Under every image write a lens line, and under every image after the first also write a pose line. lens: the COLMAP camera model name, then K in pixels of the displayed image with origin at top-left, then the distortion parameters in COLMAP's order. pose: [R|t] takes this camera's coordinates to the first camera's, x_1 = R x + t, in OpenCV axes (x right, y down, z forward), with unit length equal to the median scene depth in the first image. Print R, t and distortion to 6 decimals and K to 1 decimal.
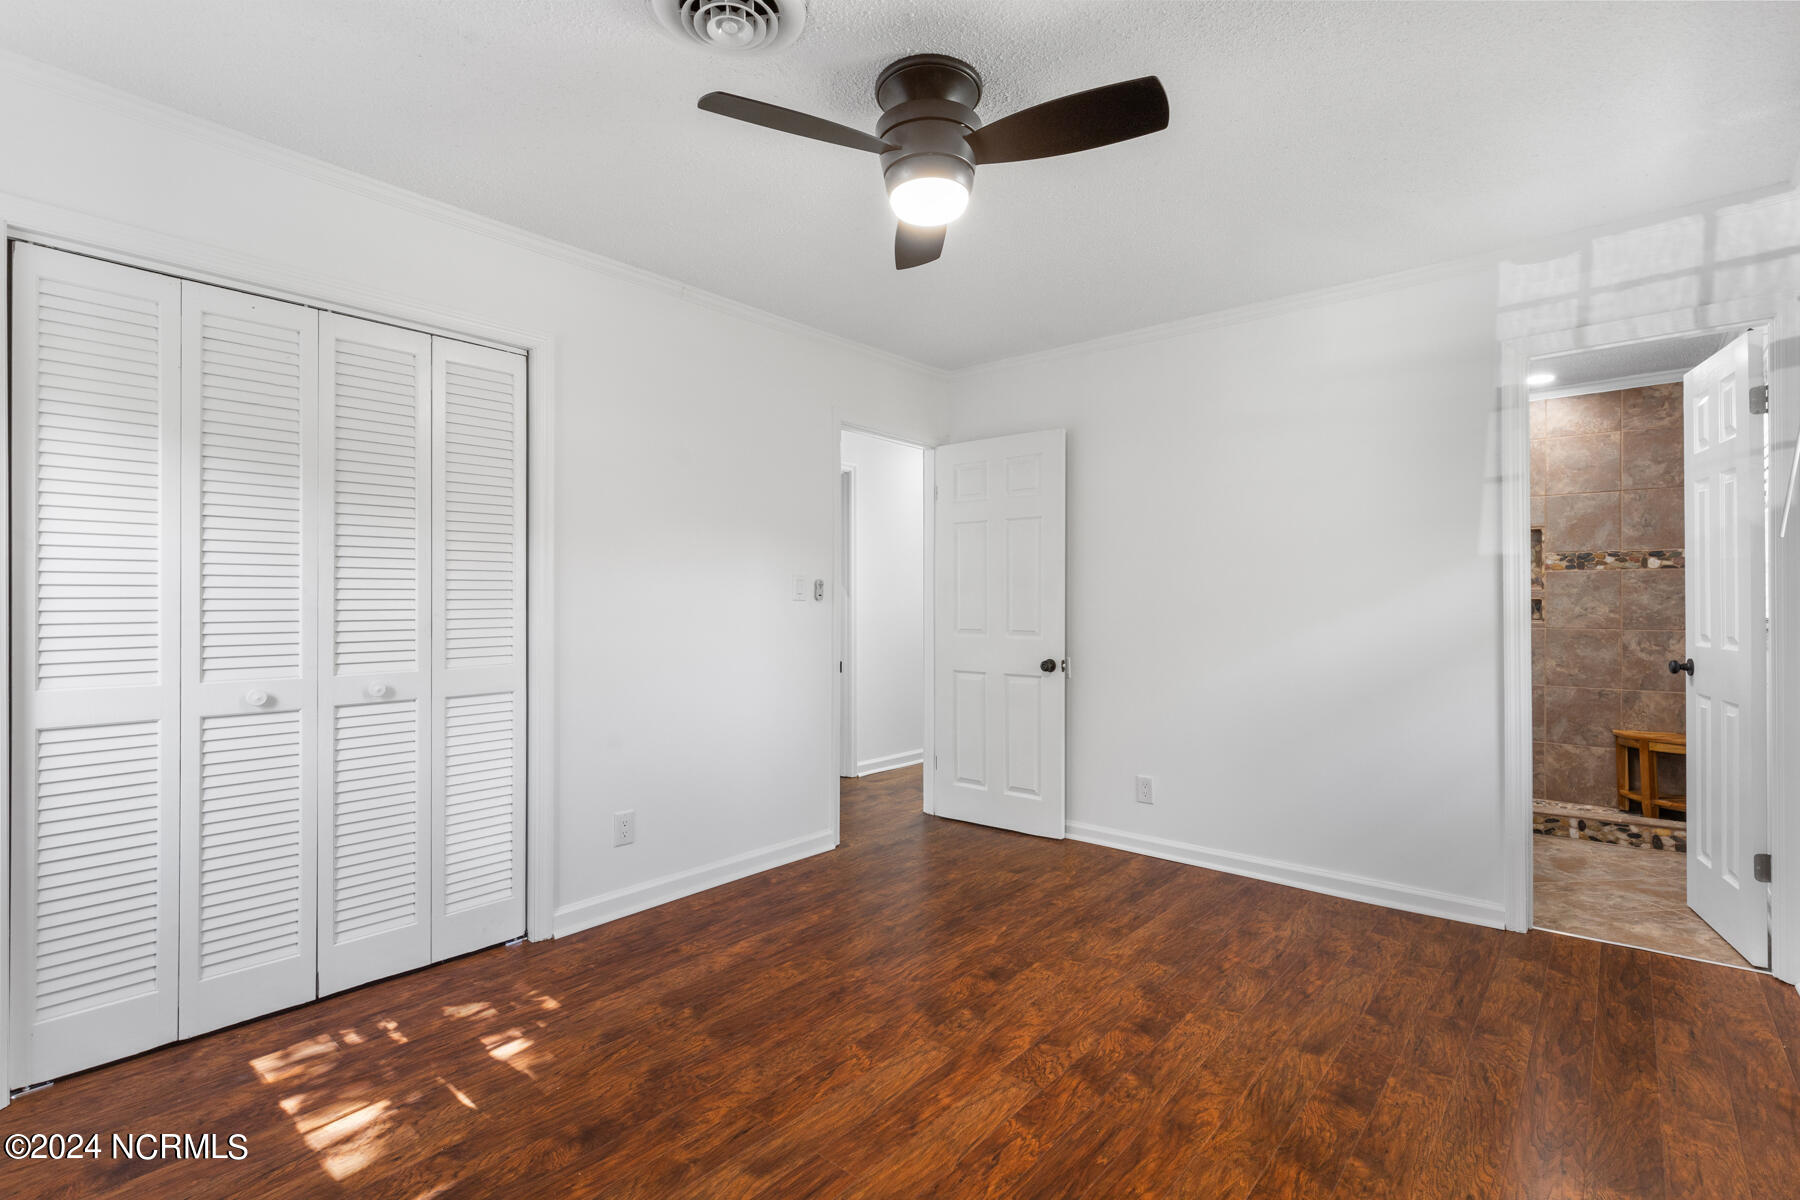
lens RADIAL K [[837.9, 0, 902.2], [0, 837.9, 598.4], [0, 0, 1]] dist [0.008035, -0.002769]
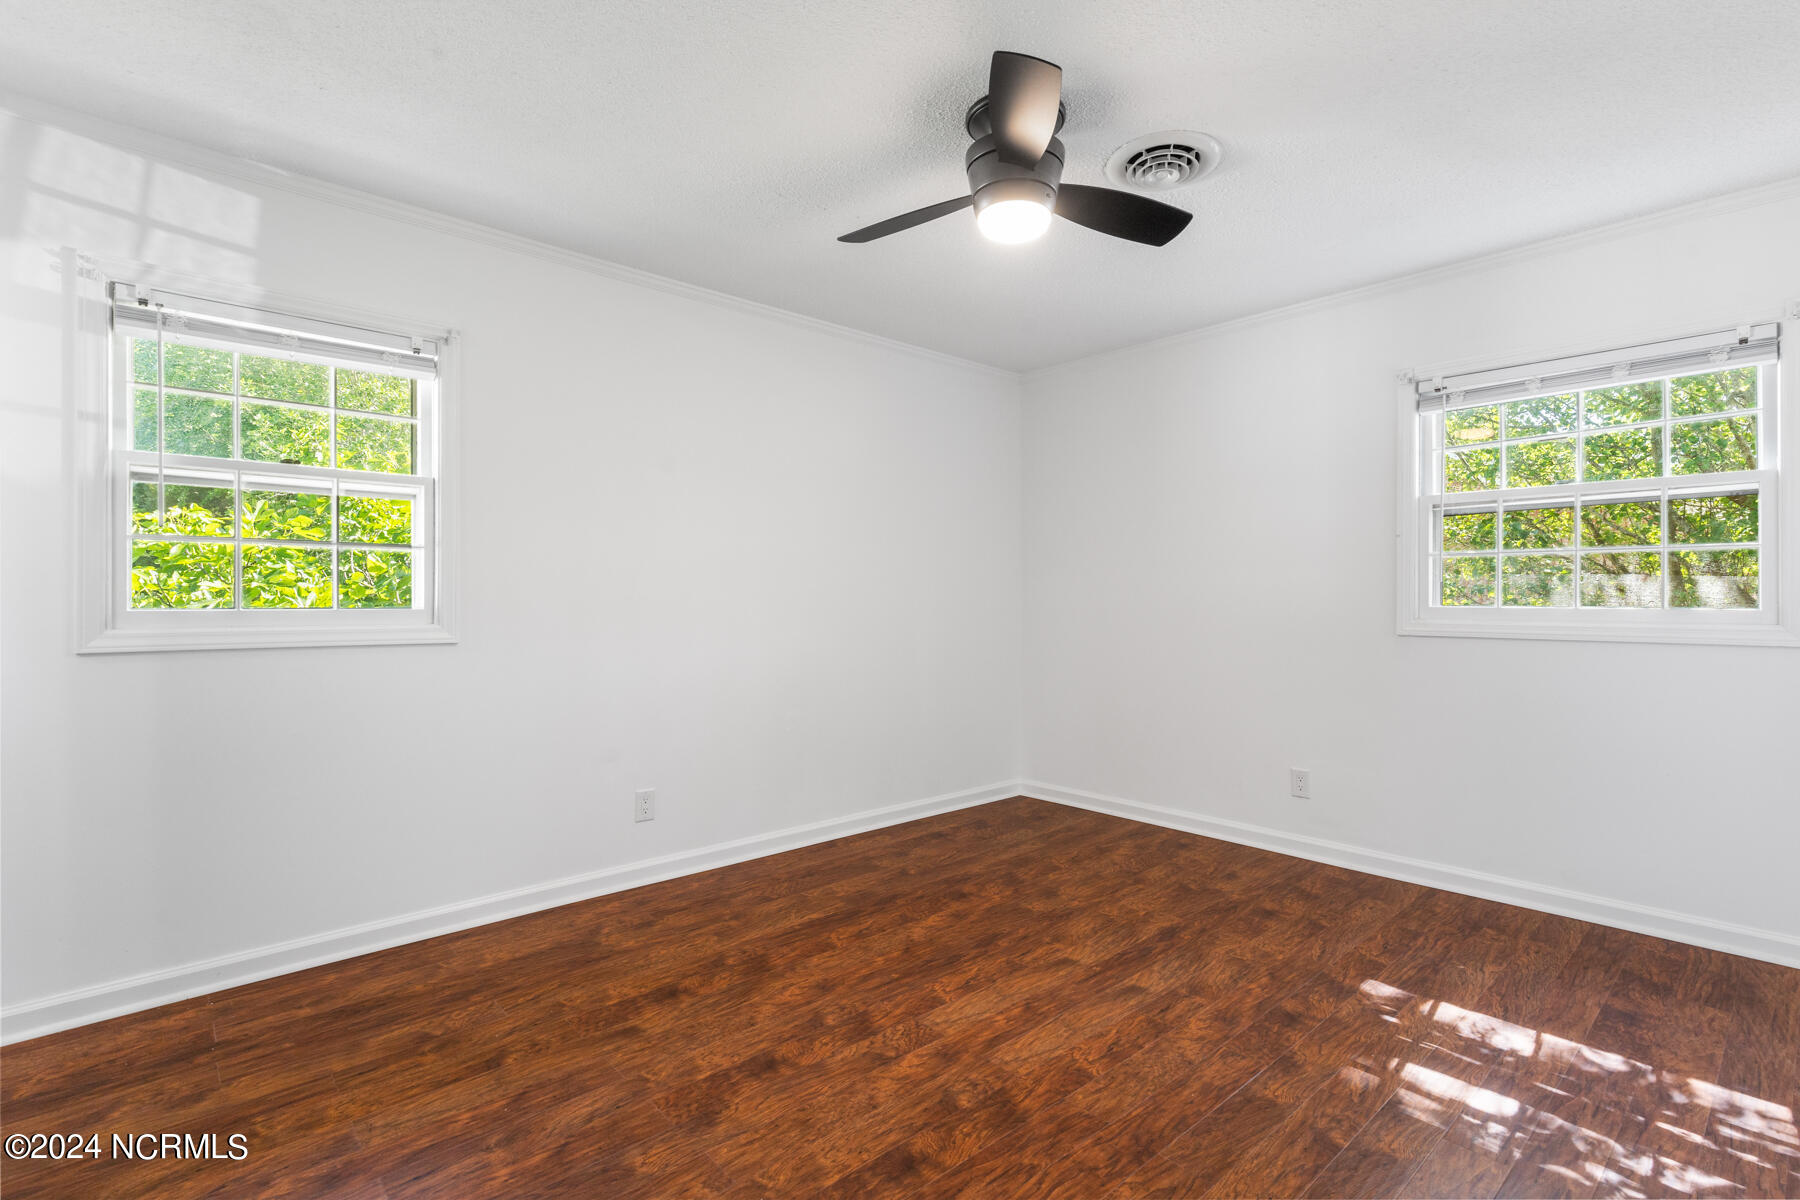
lens RADIAL K [[837.9, 0, 898.4], [0, 837.9, 596.9], [0, 0, 1]] dist [0.008035, -0.002769]
pose [[-0.992595, 0.001327, 0.121463, 0.045504], [0.001084, 0.999997, -0.002062, 0.014674], [-0.121465, -0.001915, -0.992594, 2.015366]]
